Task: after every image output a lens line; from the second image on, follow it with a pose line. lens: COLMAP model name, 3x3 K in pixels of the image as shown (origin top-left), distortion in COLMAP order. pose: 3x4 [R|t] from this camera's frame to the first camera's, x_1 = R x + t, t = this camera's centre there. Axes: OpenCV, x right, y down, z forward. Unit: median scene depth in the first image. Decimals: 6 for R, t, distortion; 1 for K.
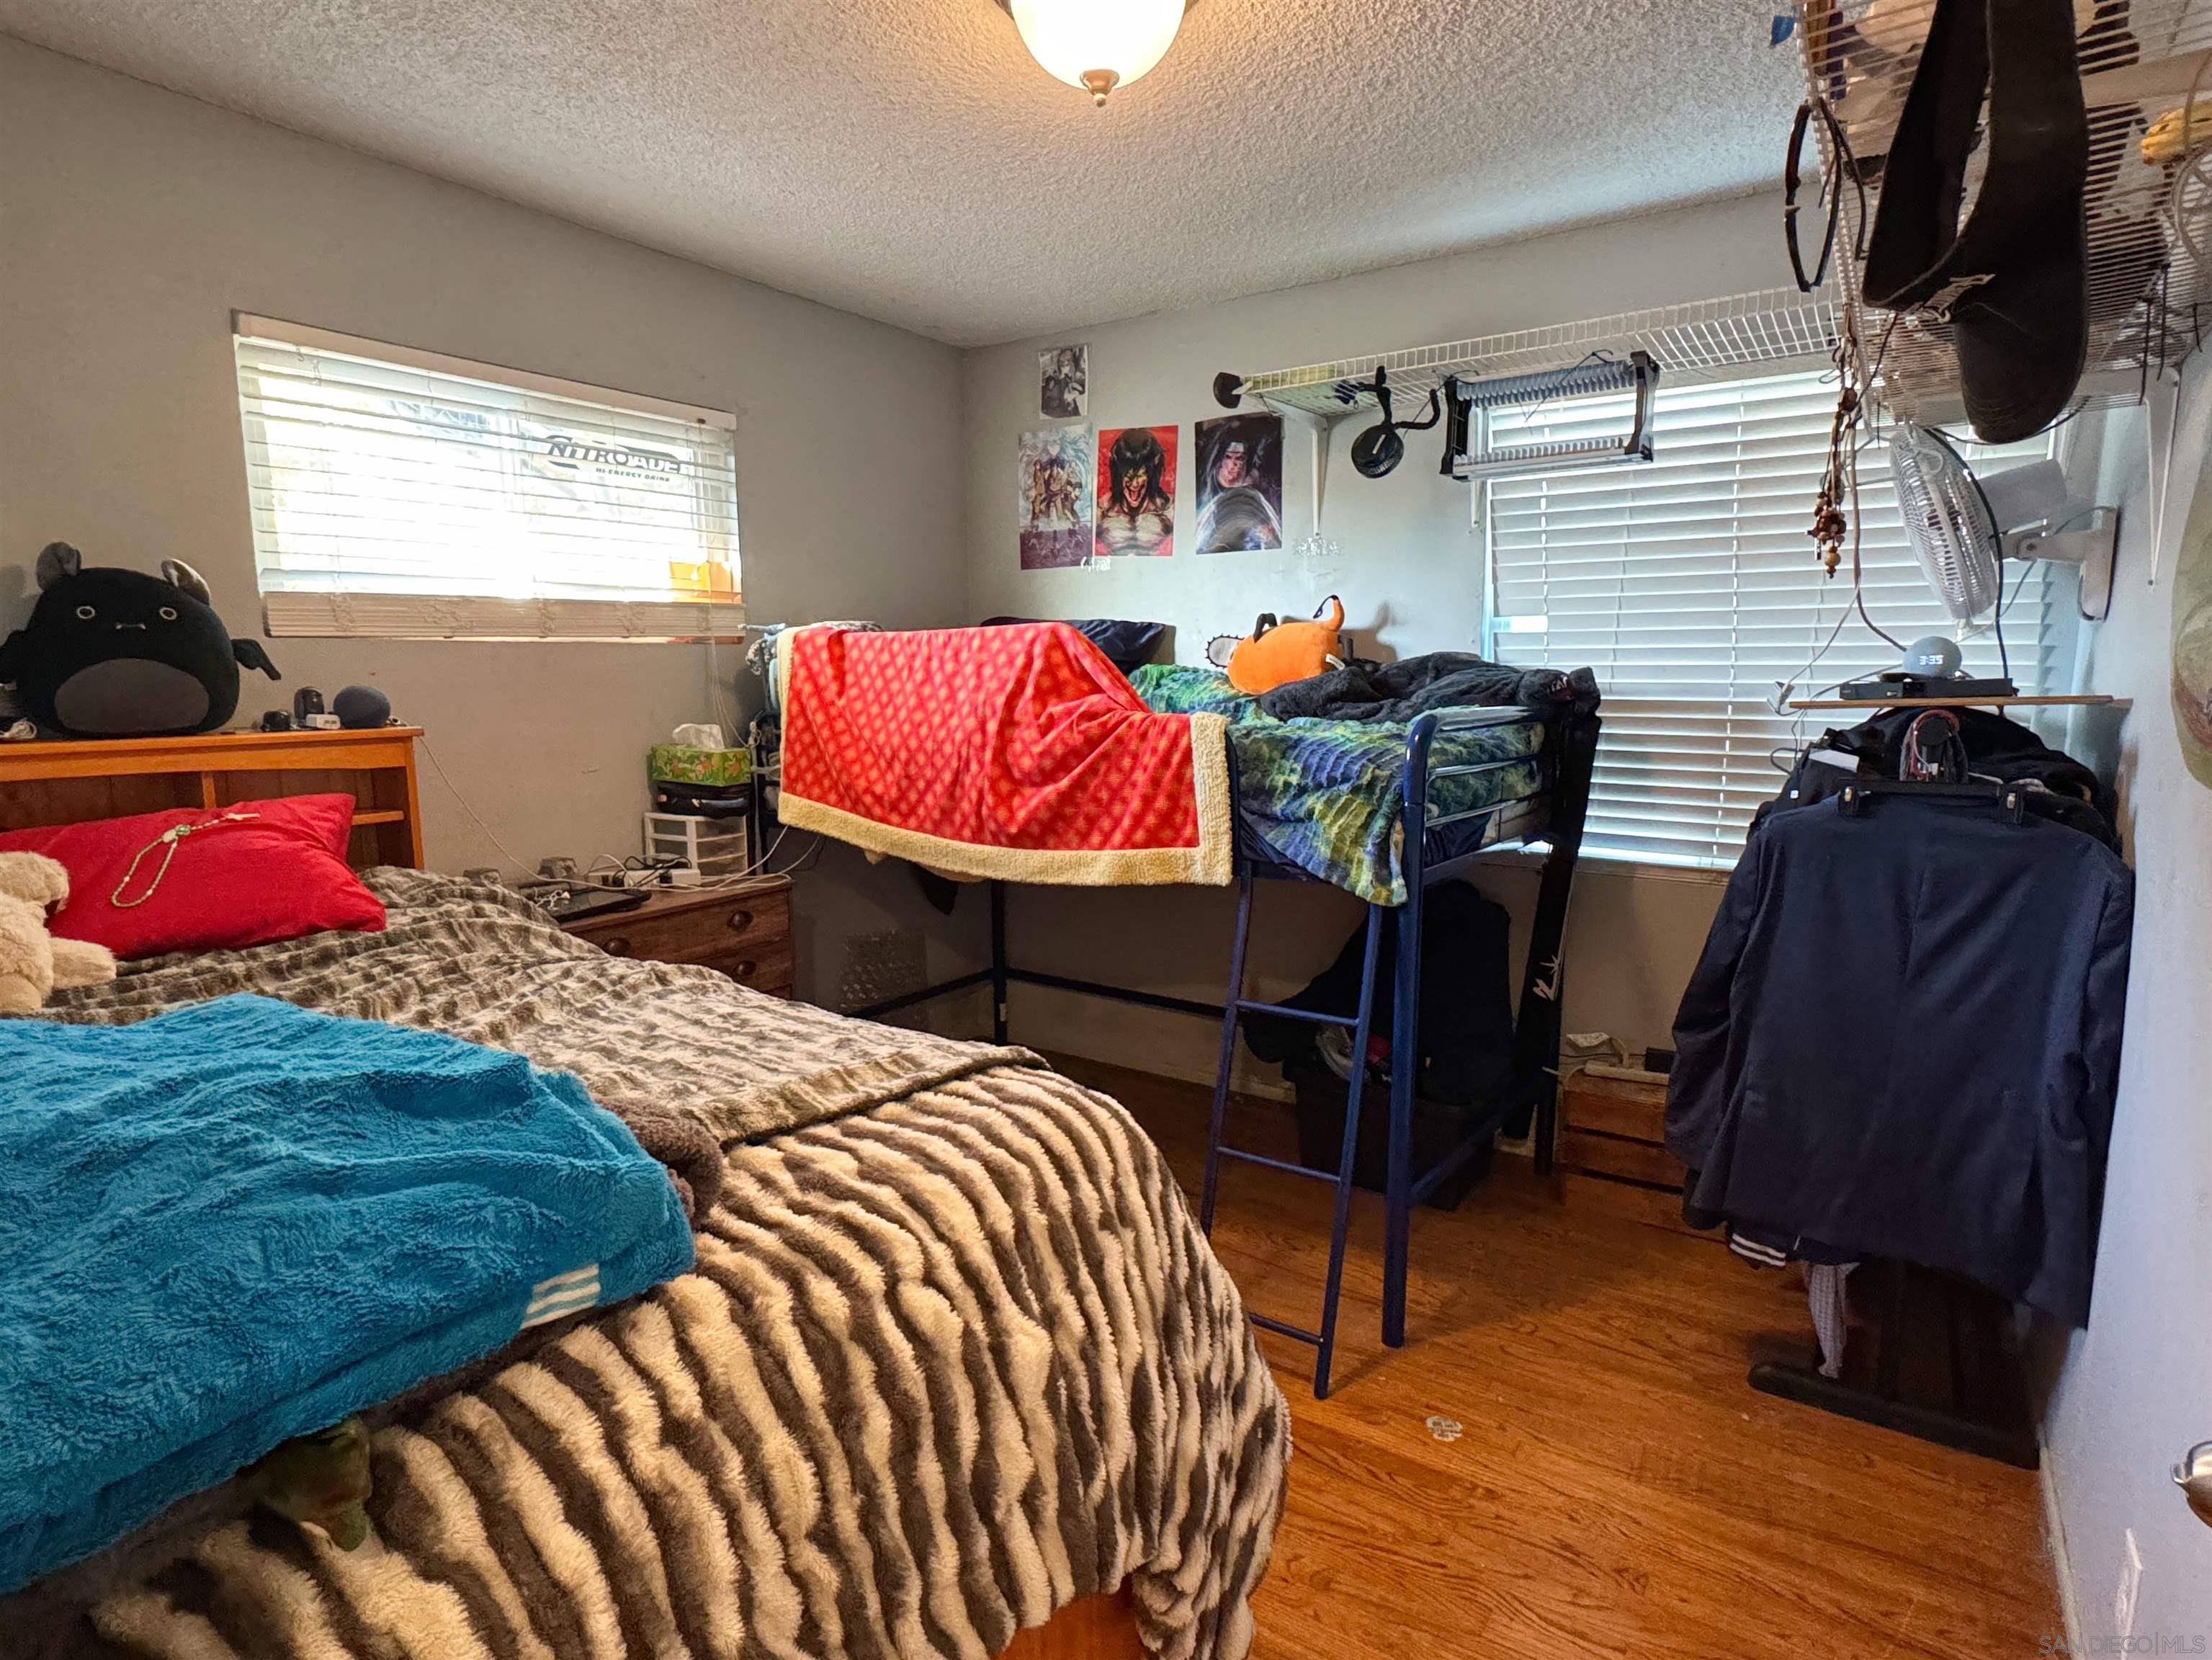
lens RADIAL K [[1170.7, 0, 1111.8], [0, 1170.7, 842.8], [0, 0, 1]] dist [0.000851, -0.000293]
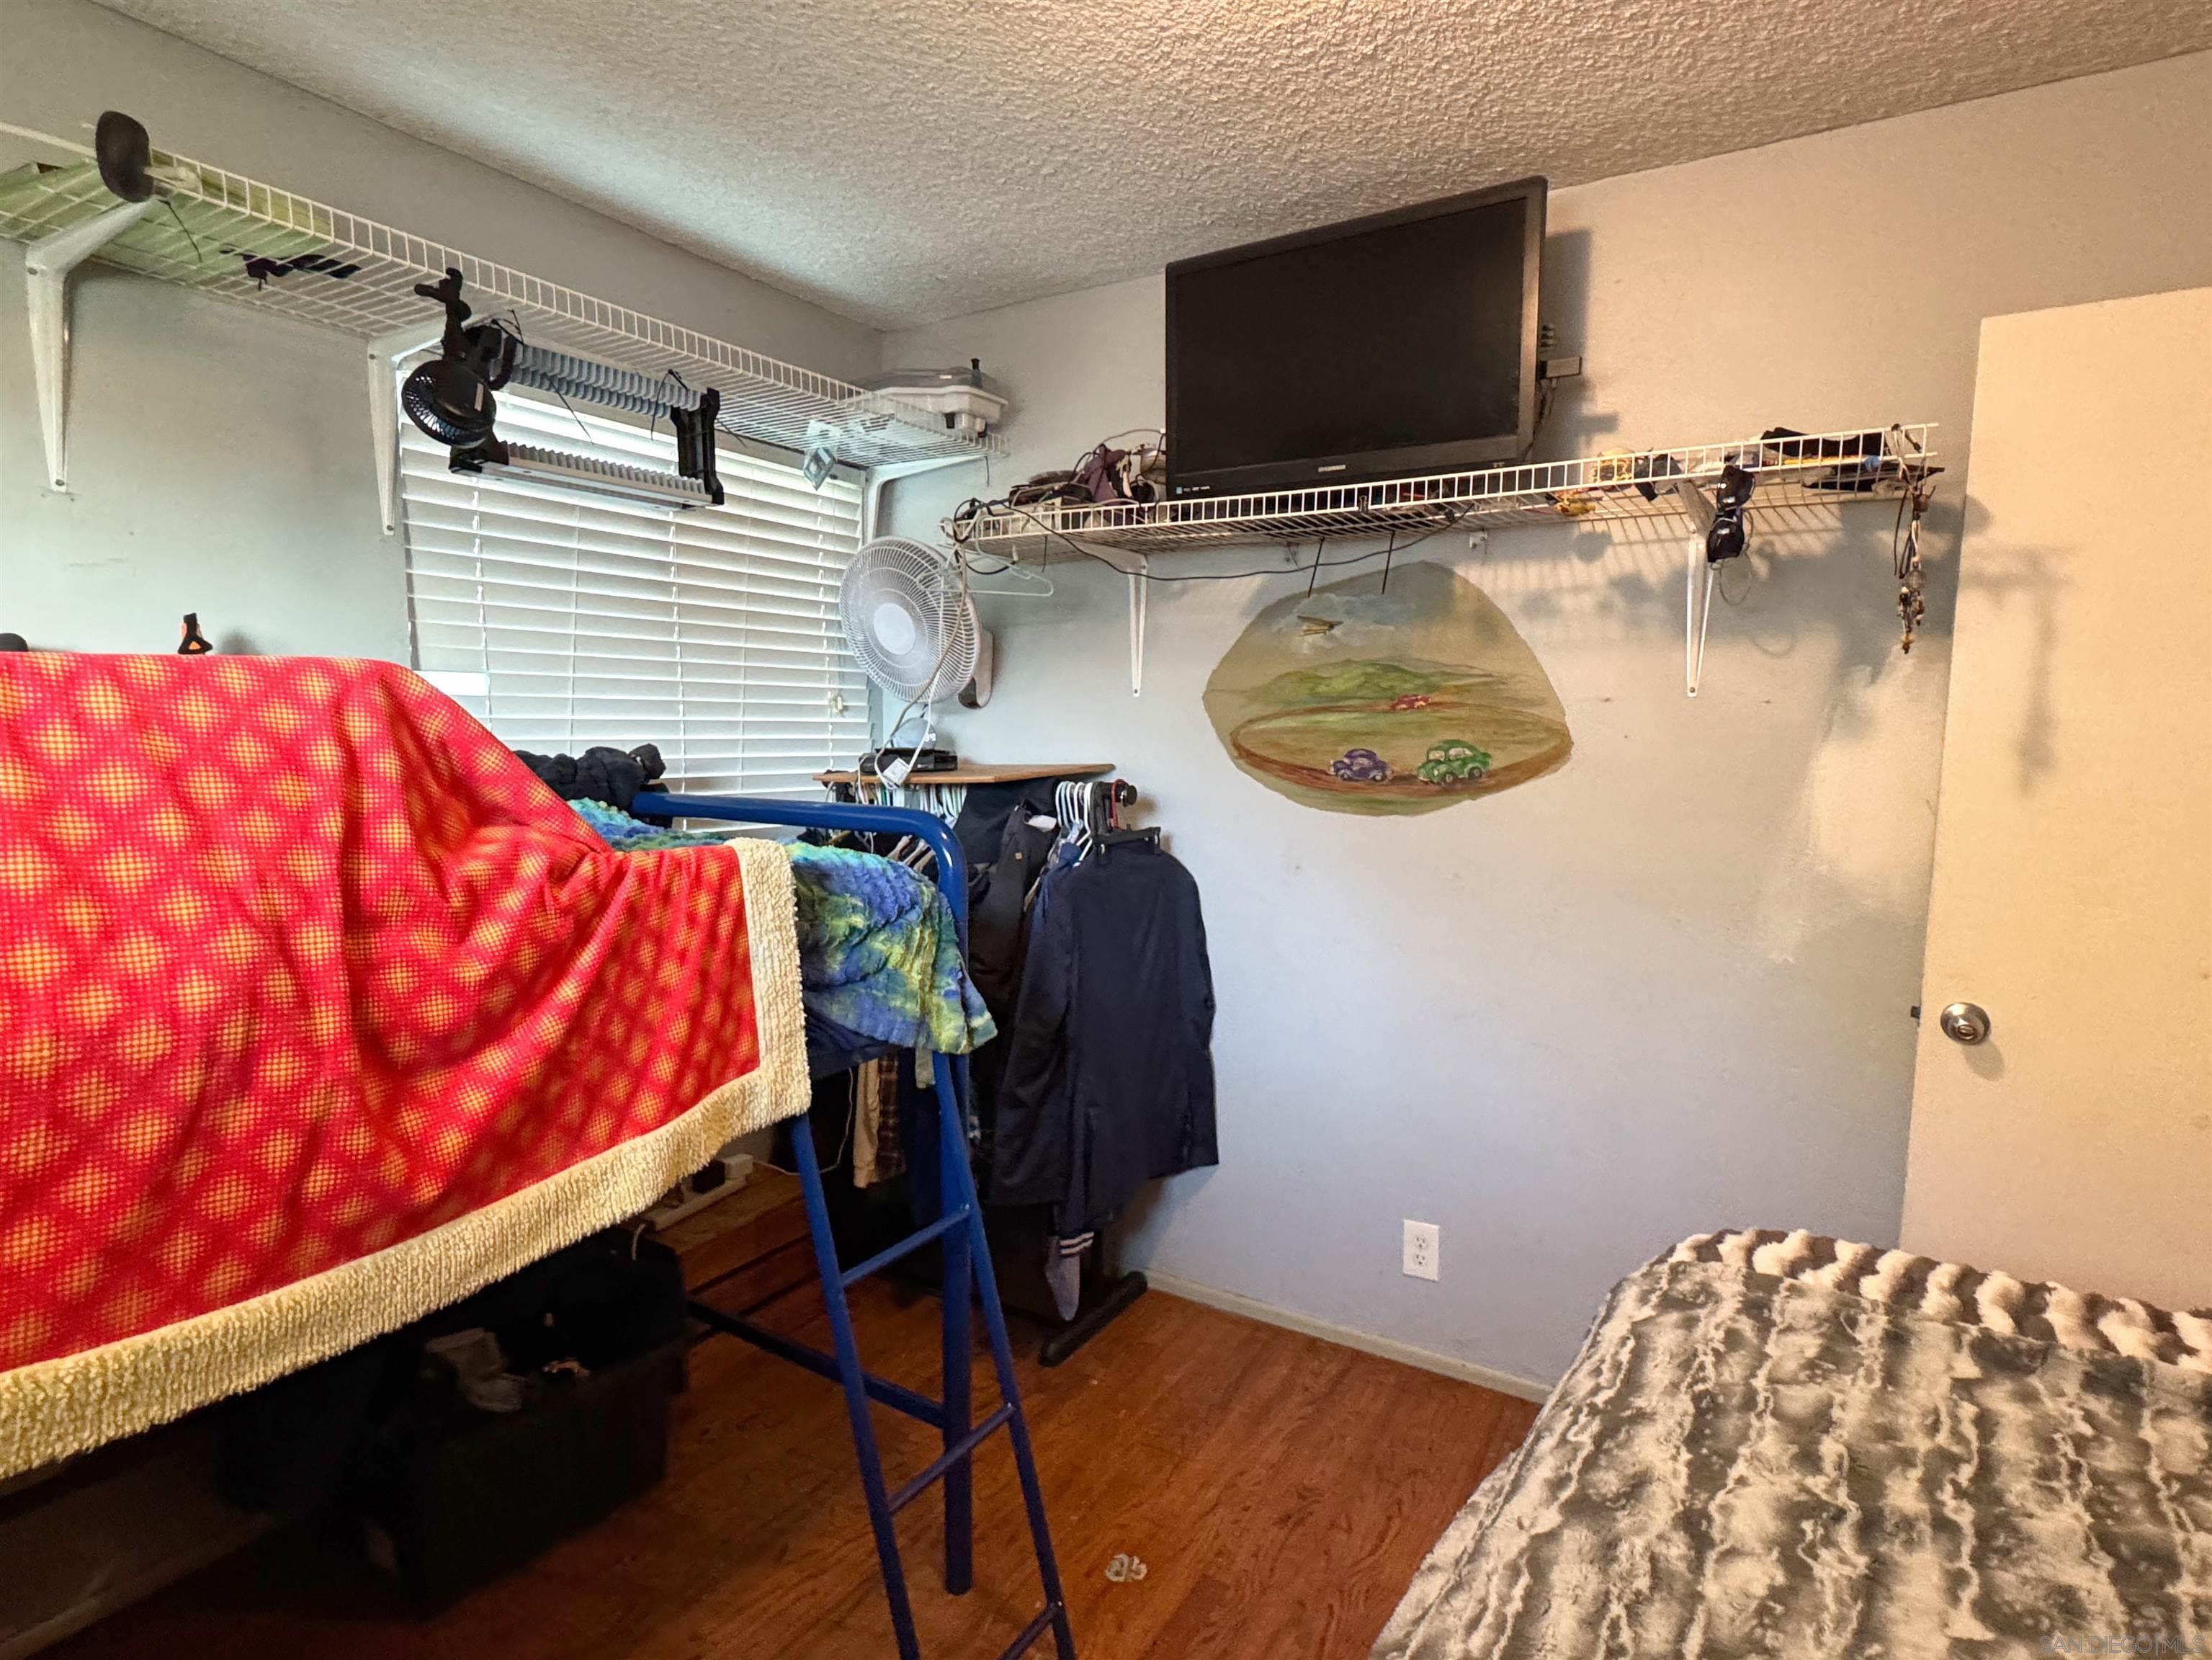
lens RADIAL K [[1170.7, 0, 1111.8], [0, 1170.7, 842.8], [0, 0, 1]] dist [0.000851, -0.000293]
pose [[-0.046778, -0.101703, 0.993714, -0.491676], [0.132133, 0.985432, 0.107076, -0.142998], [-0.990128, 0.136311, -0.032658, 0.812607]]
